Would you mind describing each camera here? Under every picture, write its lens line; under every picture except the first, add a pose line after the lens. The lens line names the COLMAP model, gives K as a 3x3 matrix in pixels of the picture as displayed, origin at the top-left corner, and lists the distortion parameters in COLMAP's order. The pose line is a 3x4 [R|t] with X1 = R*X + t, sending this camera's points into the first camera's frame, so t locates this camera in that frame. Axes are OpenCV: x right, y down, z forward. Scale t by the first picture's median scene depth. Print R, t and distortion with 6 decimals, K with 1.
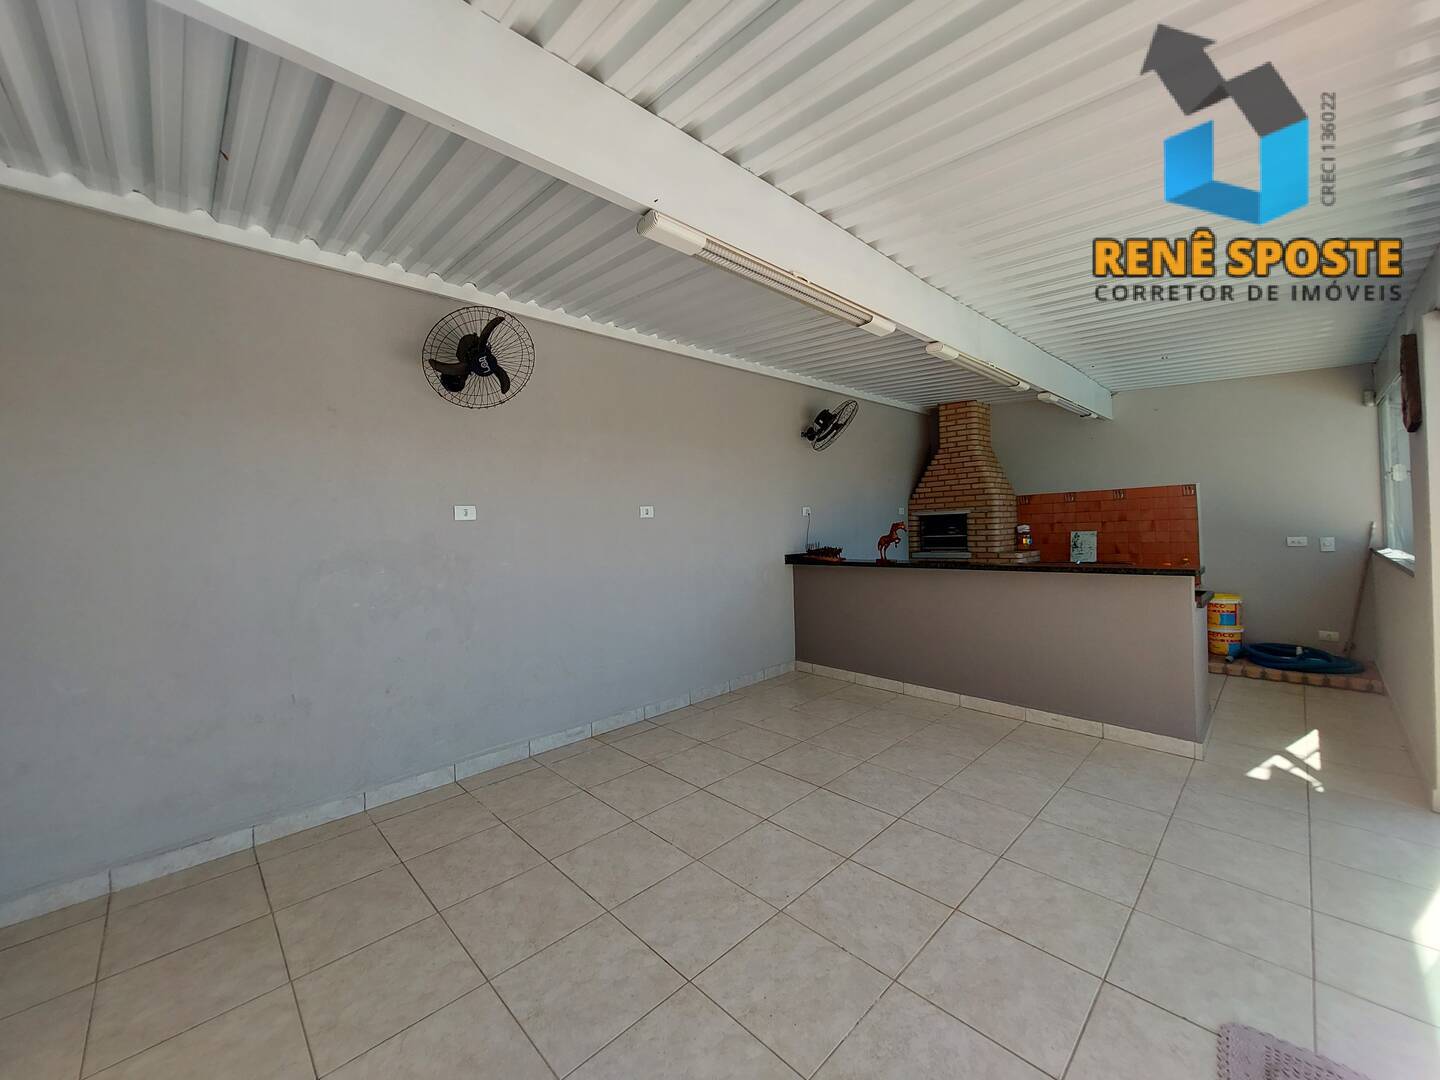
lens RADIAL K [[566.5, 0, 719.5], [0, 566.5, 535.9], [0, 0, 1]] dist [-0.004149, -0.000311]
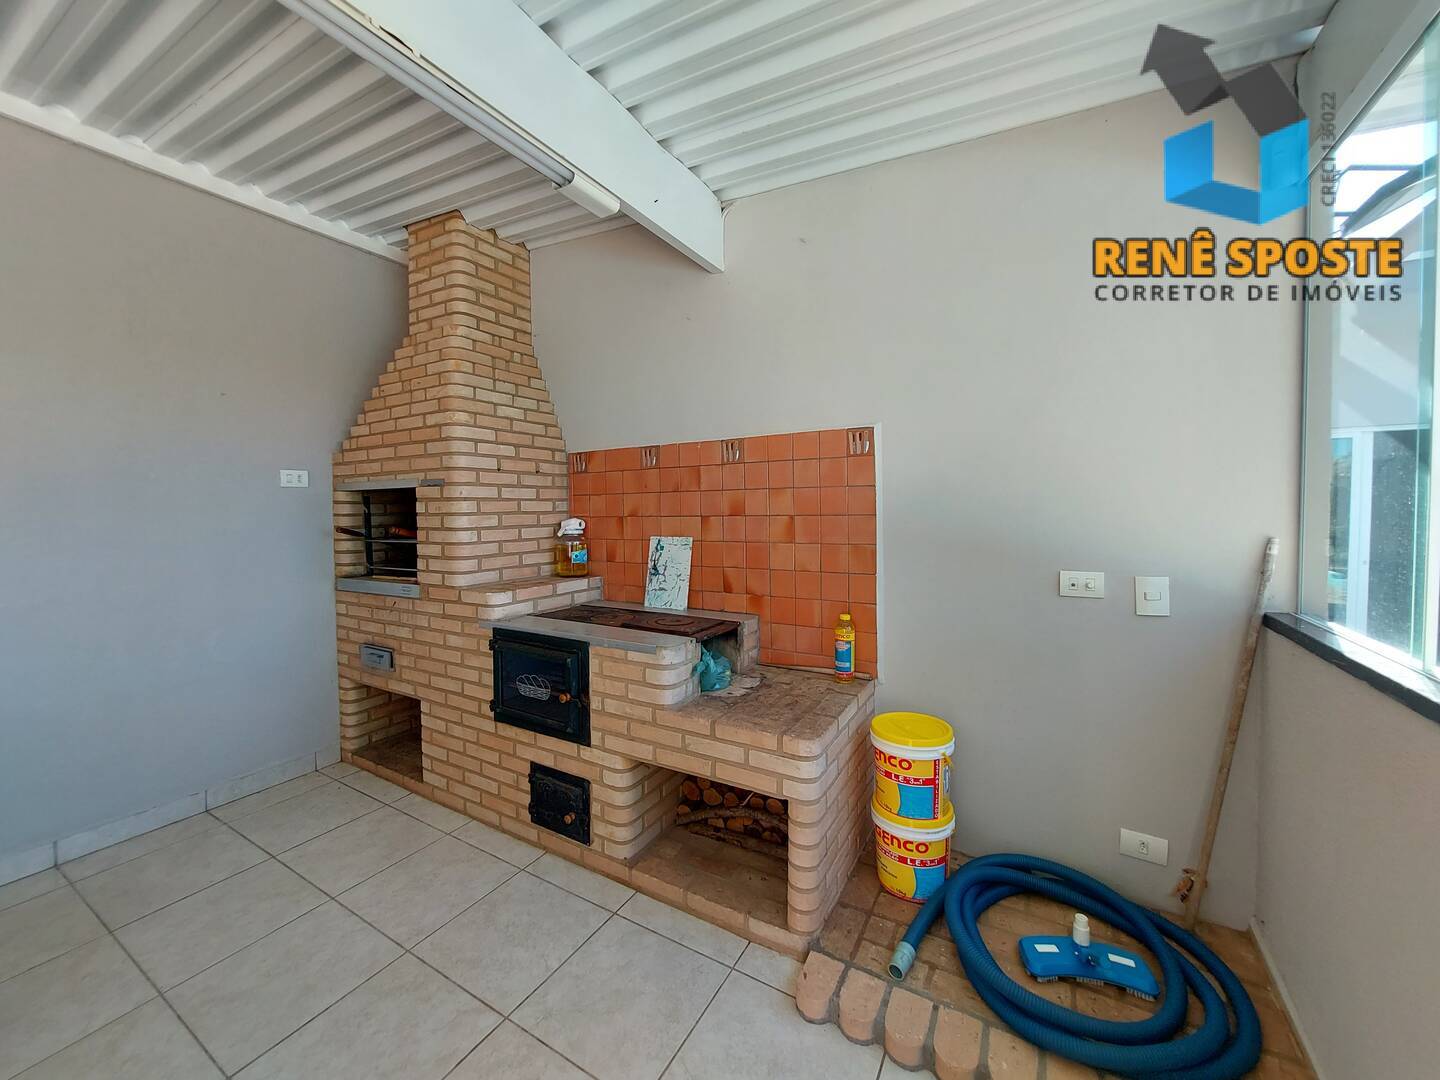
lens RADIAL K [[566.5, 0, 724.5], [0, 566.5, 543.4], [0, 0, 1]] dist [-0.004149, -0.000311]
pose [[0.958847, 0.007730, 0.283818, 0.552260], [-0.020177, 0.998957, 0.040961, -0.021486], [-0.283206, -0.045002, 0.958003, 0.566903]]
